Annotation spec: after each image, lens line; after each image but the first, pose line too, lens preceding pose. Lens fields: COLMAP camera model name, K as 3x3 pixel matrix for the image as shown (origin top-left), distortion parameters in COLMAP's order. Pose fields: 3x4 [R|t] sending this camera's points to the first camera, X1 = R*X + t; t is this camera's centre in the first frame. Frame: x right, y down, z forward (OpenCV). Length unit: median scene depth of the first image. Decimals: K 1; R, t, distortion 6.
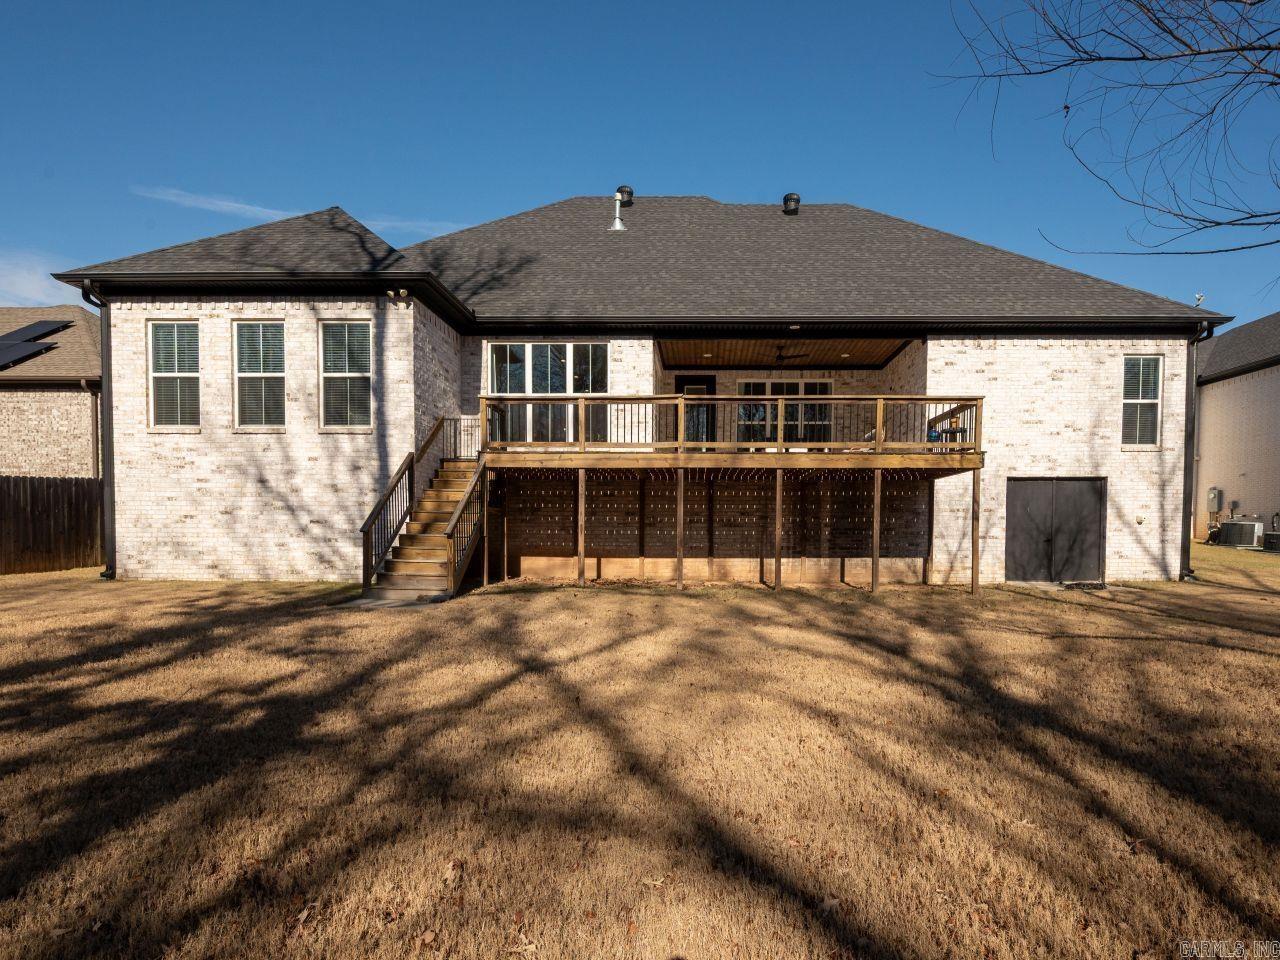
lens RADIAL K [[694.5, 0, 704.4], [0, 694.5, 512.6], [0, 0, 1]] dist [-0.004301, 0.000387]
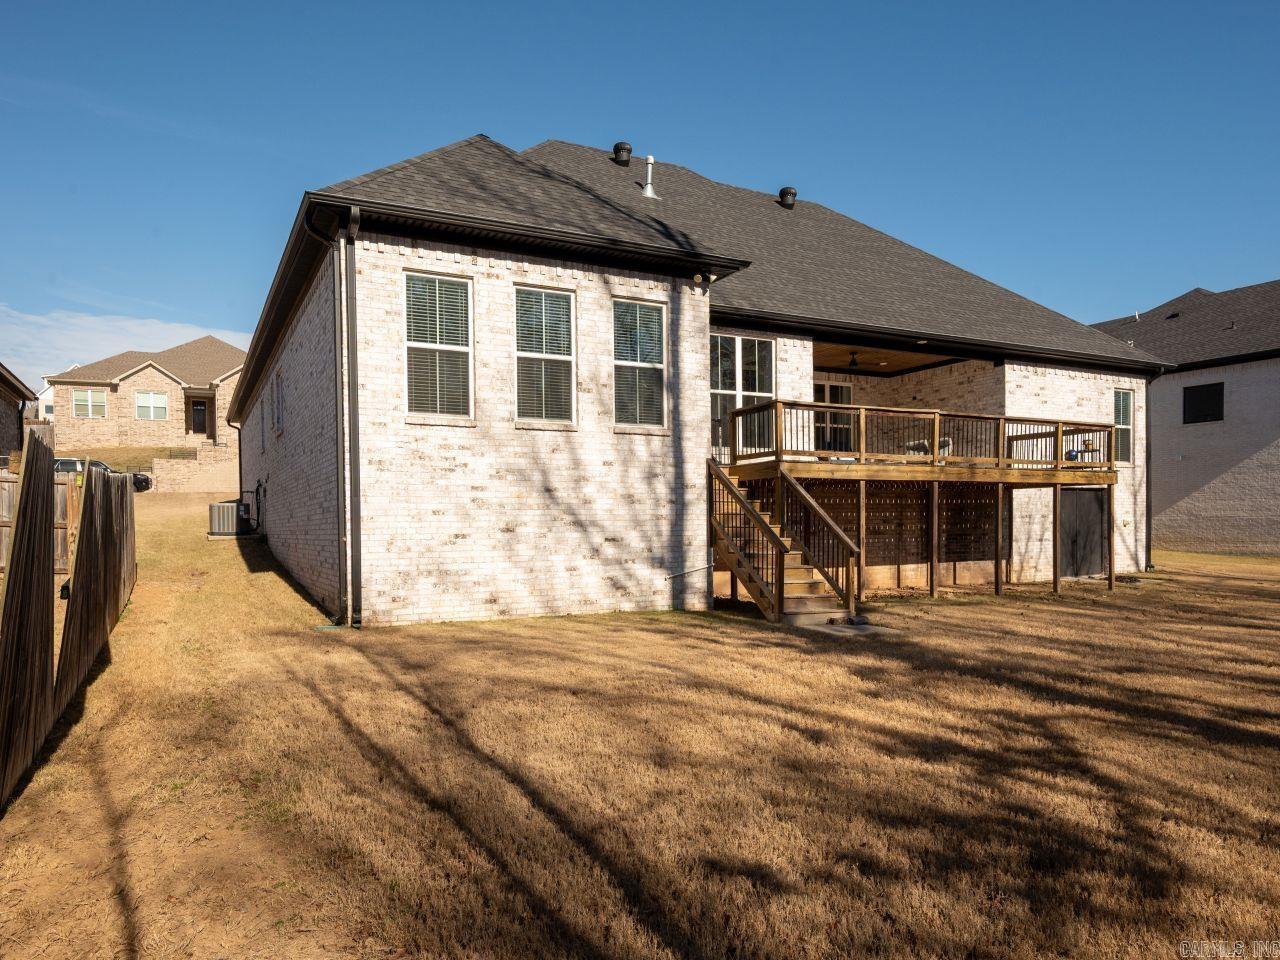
lens RADIAL K [[858.3, 0, 632.8], [0, 858.3, 480.8], [0, 0, 1]] dist [-0.008522, 0.002276]
pose [[0.881514, 0.012658, 0.471988, -0.857315], [-0.002184, 0.999739, -0.022733, -0.028293], [-0.472152, 0.019009, 0.881312, 0.072854]]
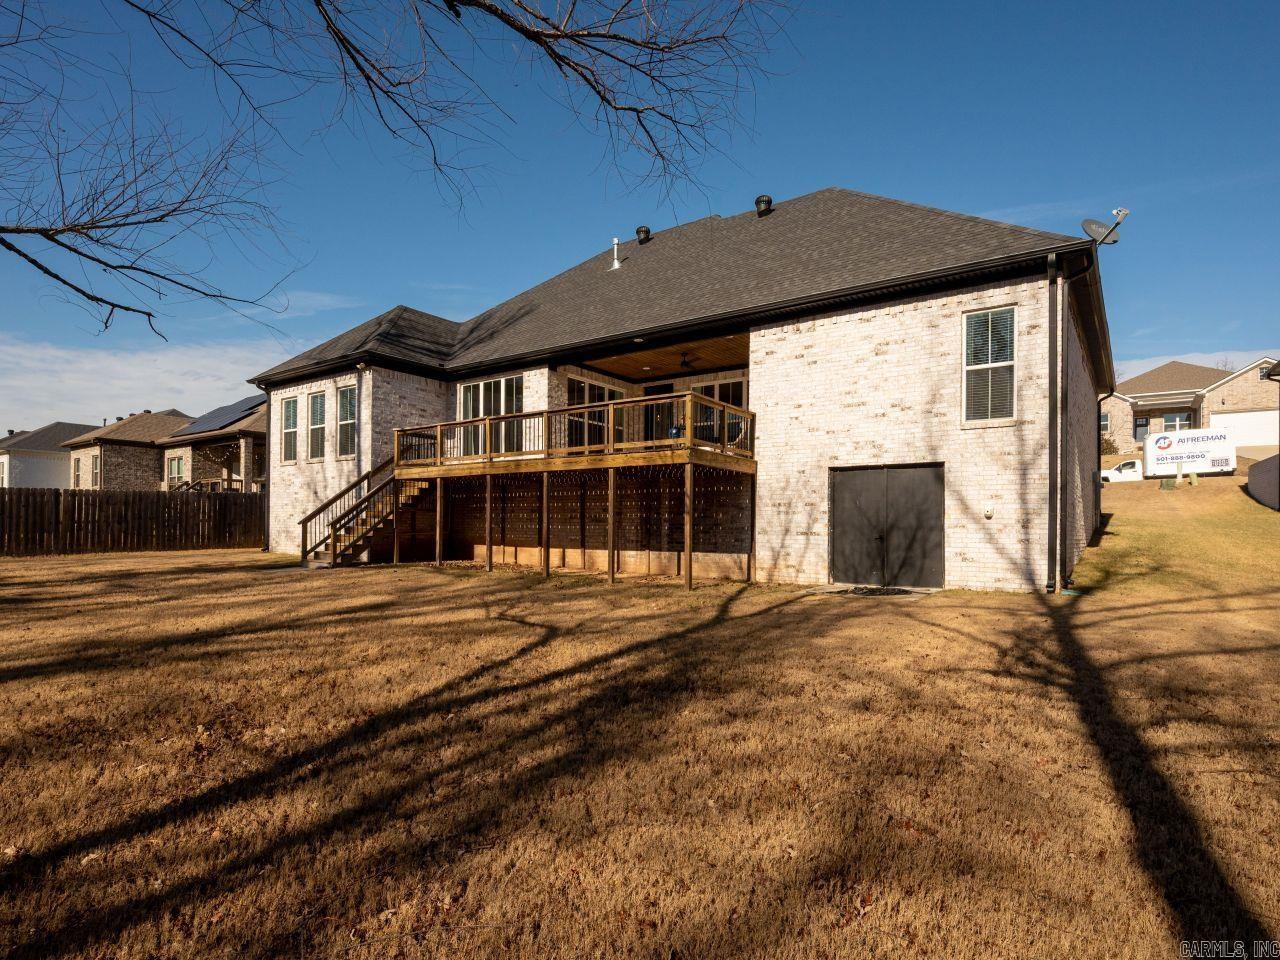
lens RADIAL K [[694.5, 0, 654.0], [0, 694.5, 472.8], [0, 0, 1]] dist [-0.004301, 0.000387]
pose [[0.815480, -0.040032, -0.577398, 0.775417], [0.008461, 0.998323, -0.057265, 0.006191], [0.578723, 0.041813, 0.814452, 0.125557]]
